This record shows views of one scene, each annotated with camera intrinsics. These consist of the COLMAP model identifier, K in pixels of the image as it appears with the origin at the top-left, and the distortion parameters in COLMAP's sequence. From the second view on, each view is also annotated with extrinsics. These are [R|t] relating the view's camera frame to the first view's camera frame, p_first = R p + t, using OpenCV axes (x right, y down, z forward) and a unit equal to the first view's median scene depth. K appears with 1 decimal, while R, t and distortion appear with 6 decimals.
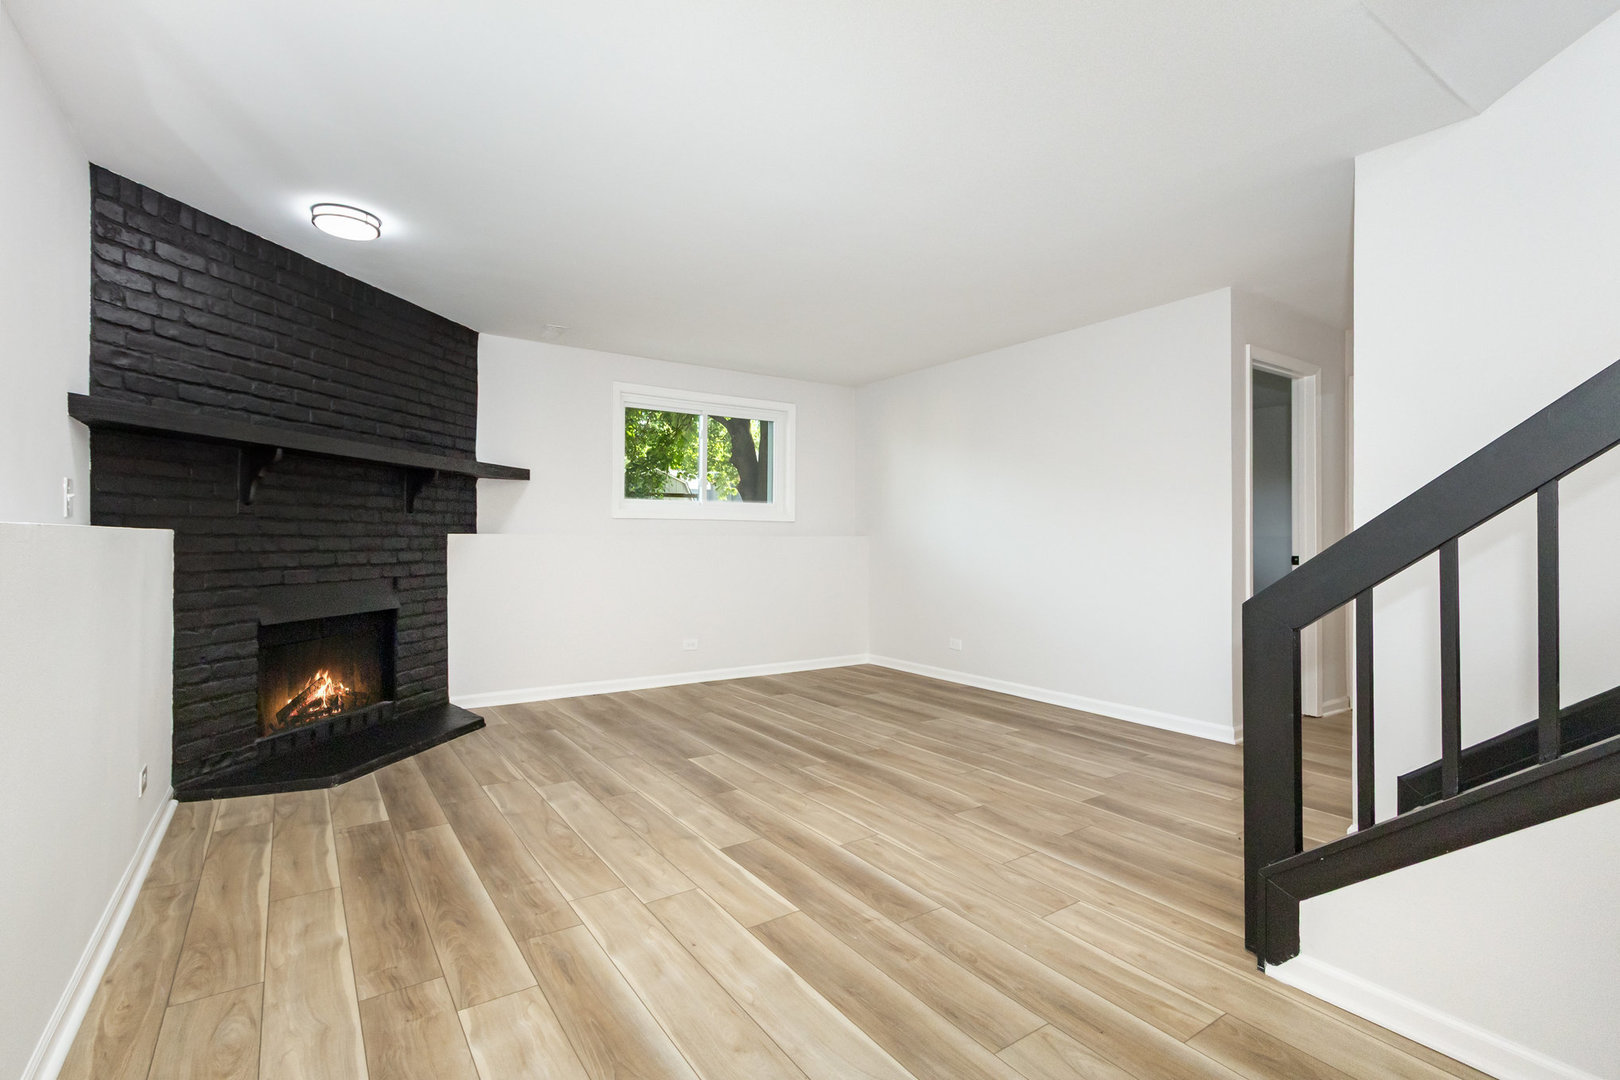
lens RADIAL K [[744.4, 0, 800.1], [0, 744.4, 538.2], [0, 0, 1]] dist [-0.000707, -0.000048]
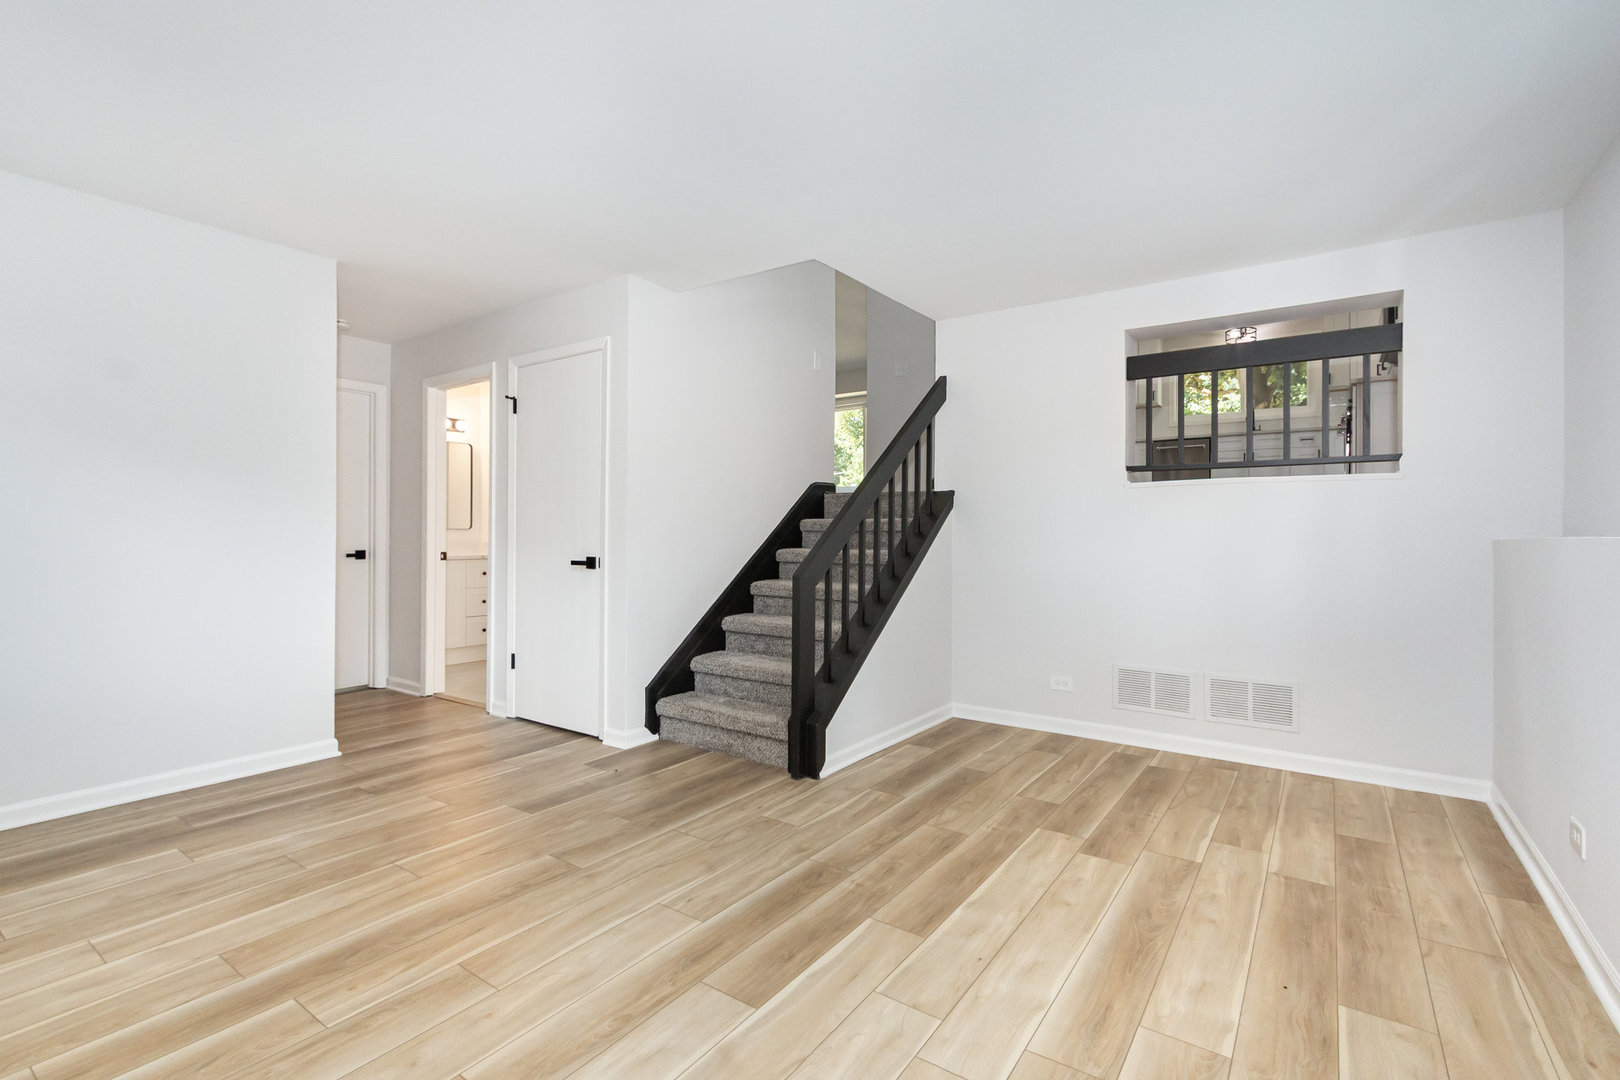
lens RADIAL K [[744.4, 0, 798.3], [0, 744.4, 533.5], [0, 0, 1]] dist [-0.000707, -0.000048]
pose [[-0.345234, -0.006995, 0.938490, -0.940276], [-0.004132, 0.999974, 0.005933, -0.016844], [-0.938507, -0.001830, -0.345254, 1.508271]]
